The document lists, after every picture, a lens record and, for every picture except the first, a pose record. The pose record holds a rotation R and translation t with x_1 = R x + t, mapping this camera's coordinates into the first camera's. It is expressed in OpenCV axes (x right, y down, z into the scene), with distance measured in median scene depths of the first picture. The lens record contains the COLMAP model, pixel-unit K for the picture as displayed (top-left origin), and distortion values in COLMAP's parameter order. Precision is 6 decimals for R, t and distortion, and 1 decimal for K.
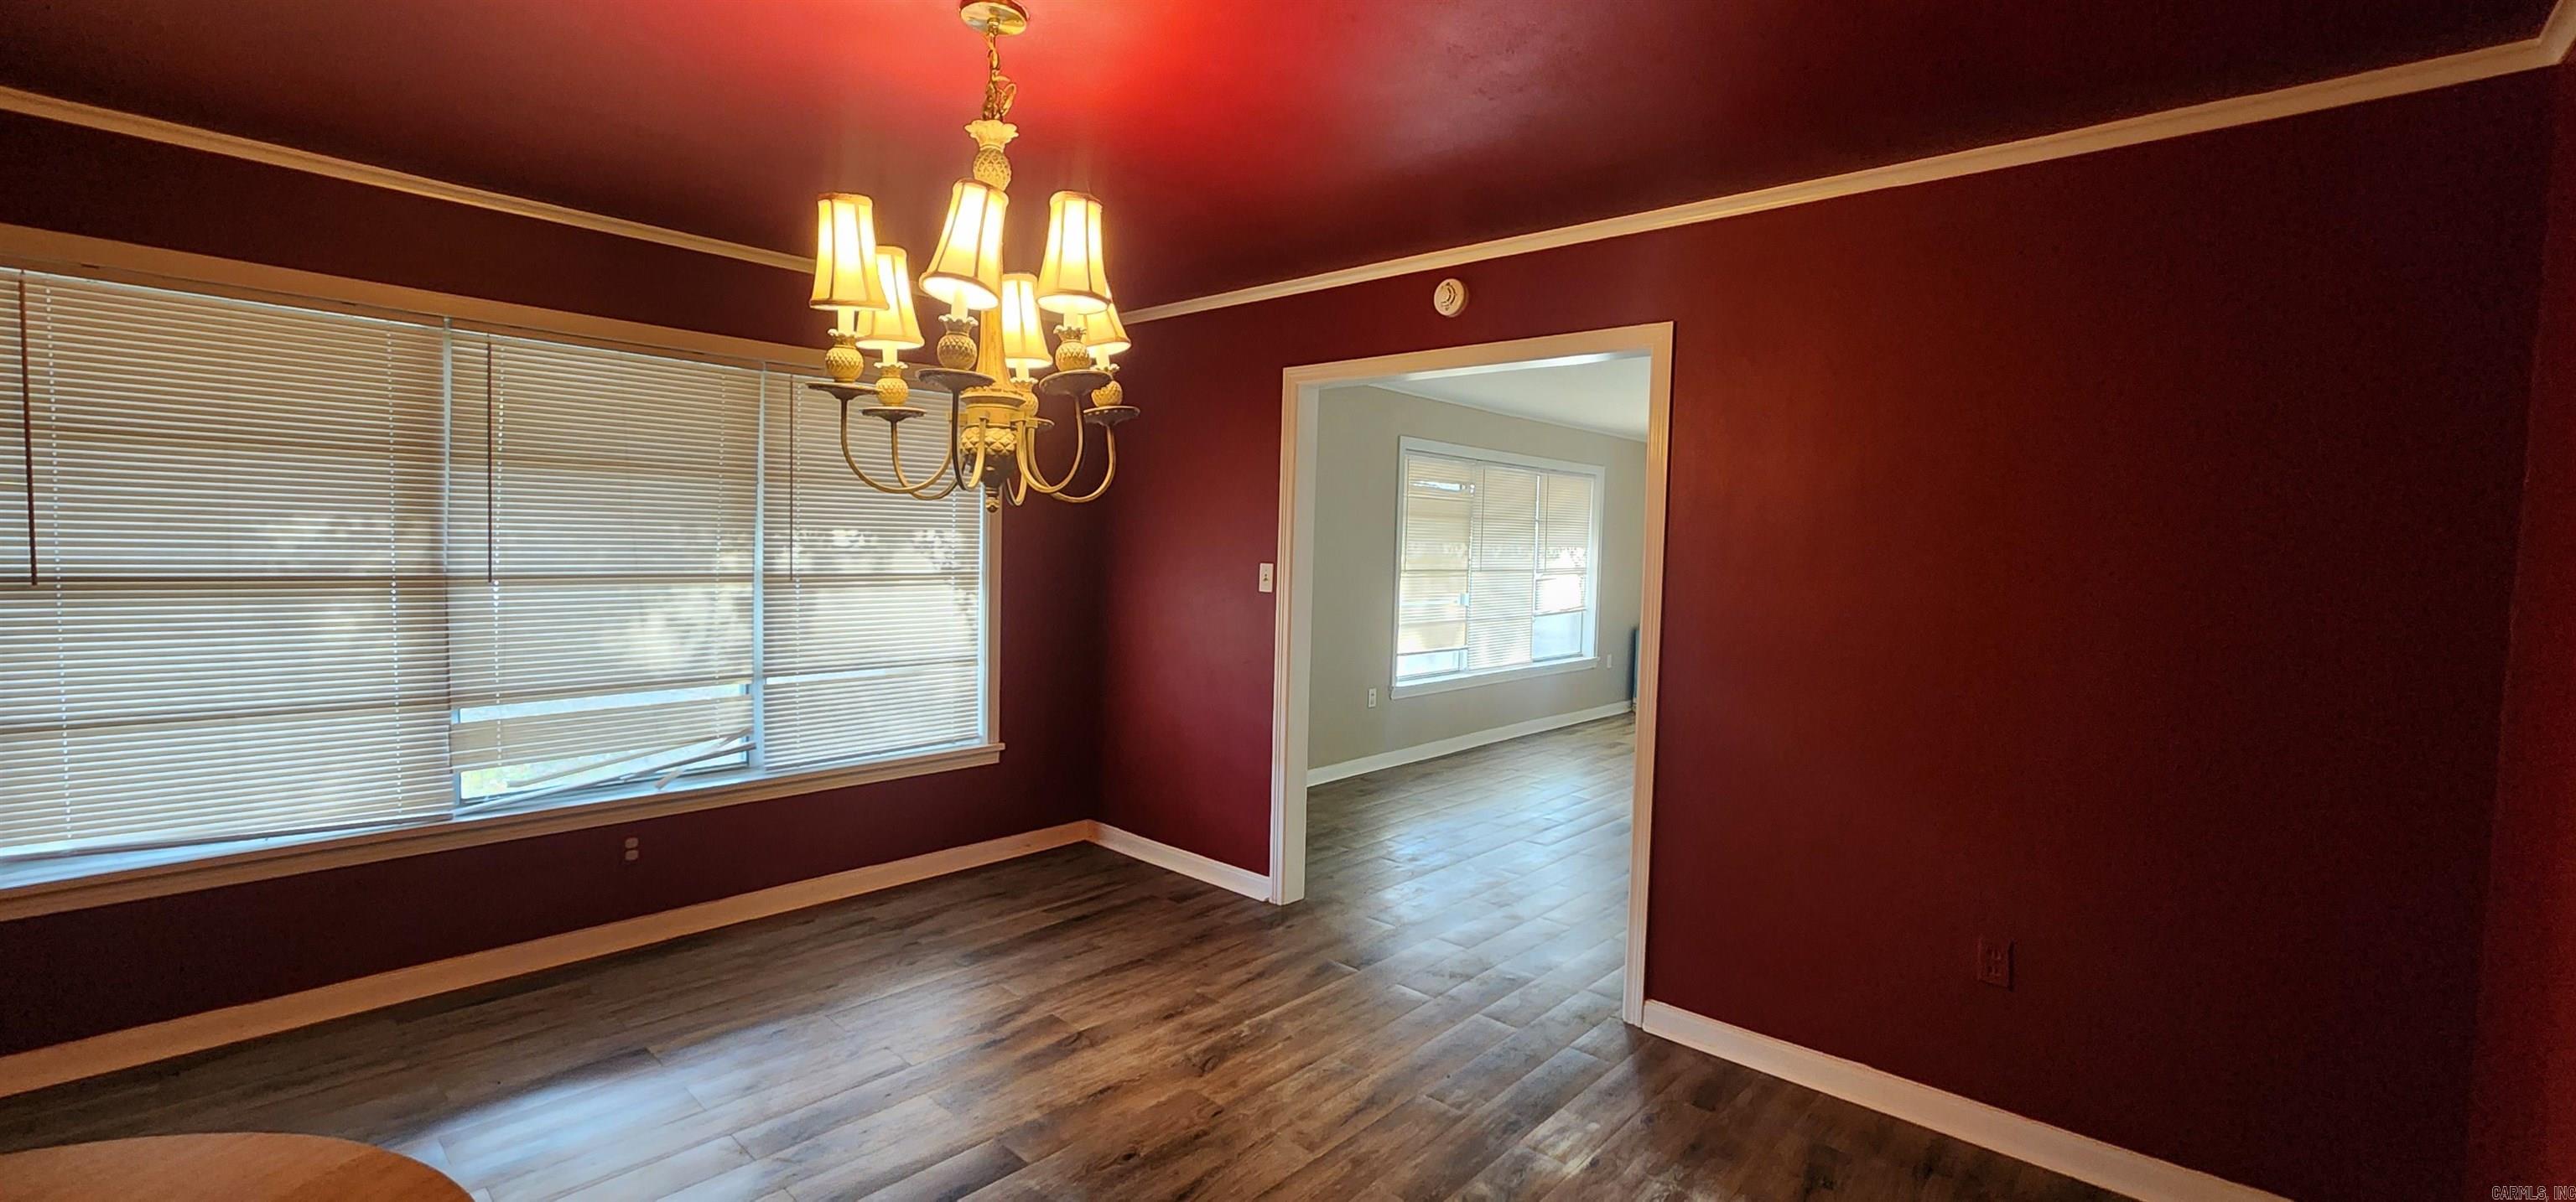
lens RADIAL K [[1058.6, 0, 1288.0], [0, 1058.6, 601.0], [0, 0, 1]] dist [-0.000738, 0.000289]
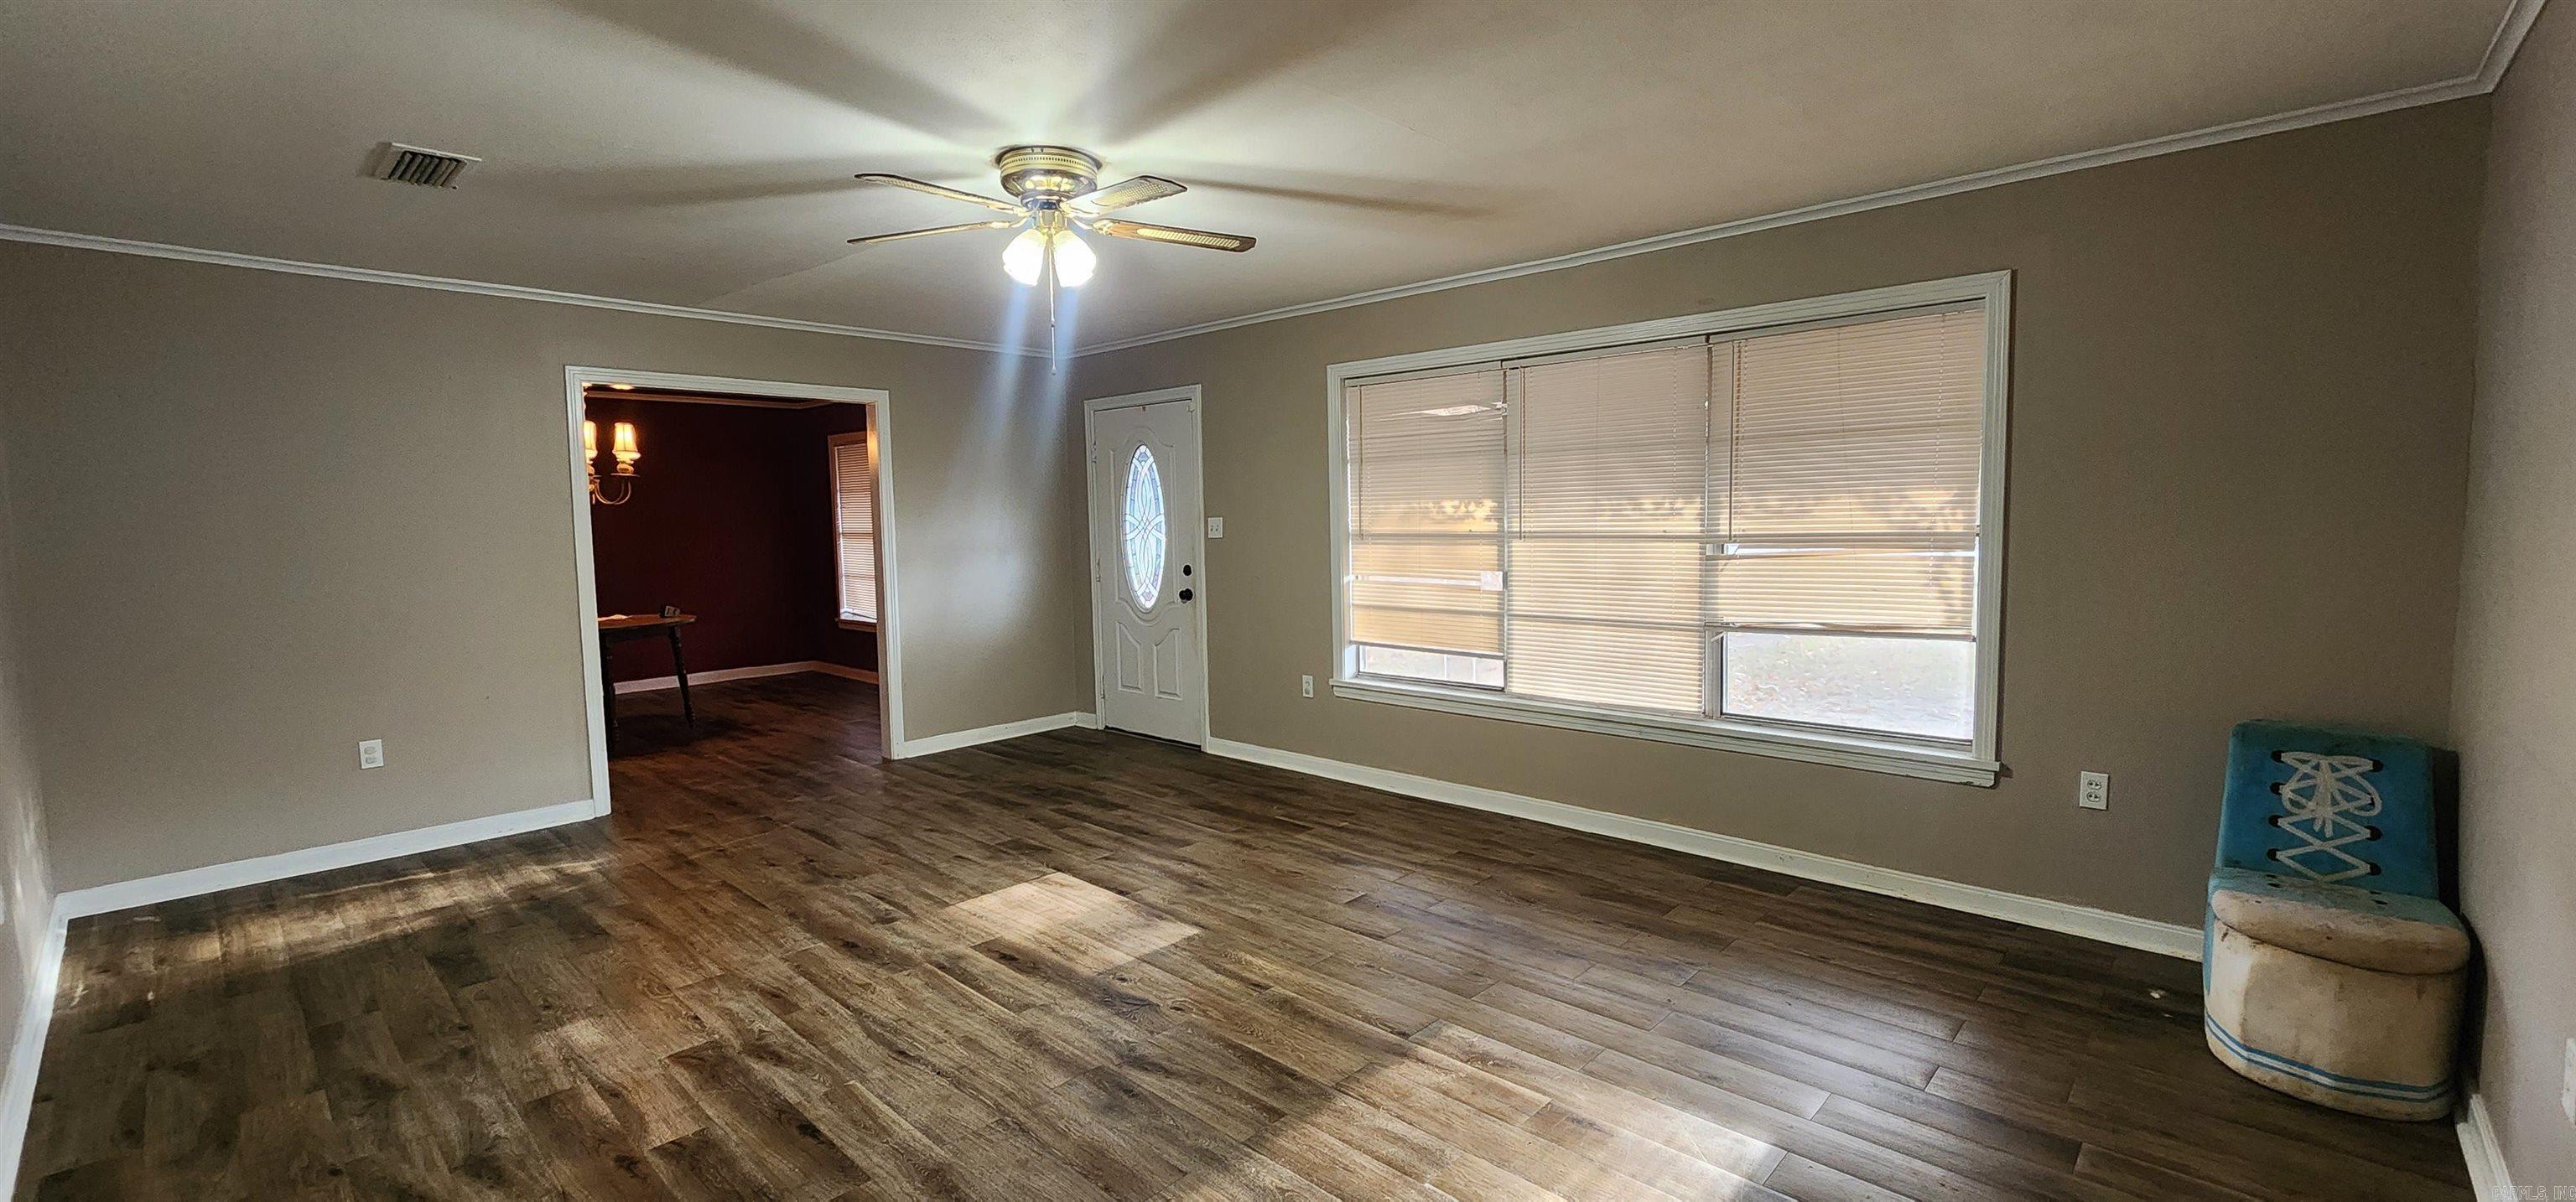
lens RADIAL K [[1058.6, 0, 1288.0], [0, 1058.6, 601.0], [0, 0, 1]] dist [-0.000738, 0.000289]
pose [[-0.006399, 0.067360, -0.997708, 0.799648], [-0.025651, 0.997389, 0.067503, -0.029574], [0.999650, 0.026024, -0.004655, 0.854050]]
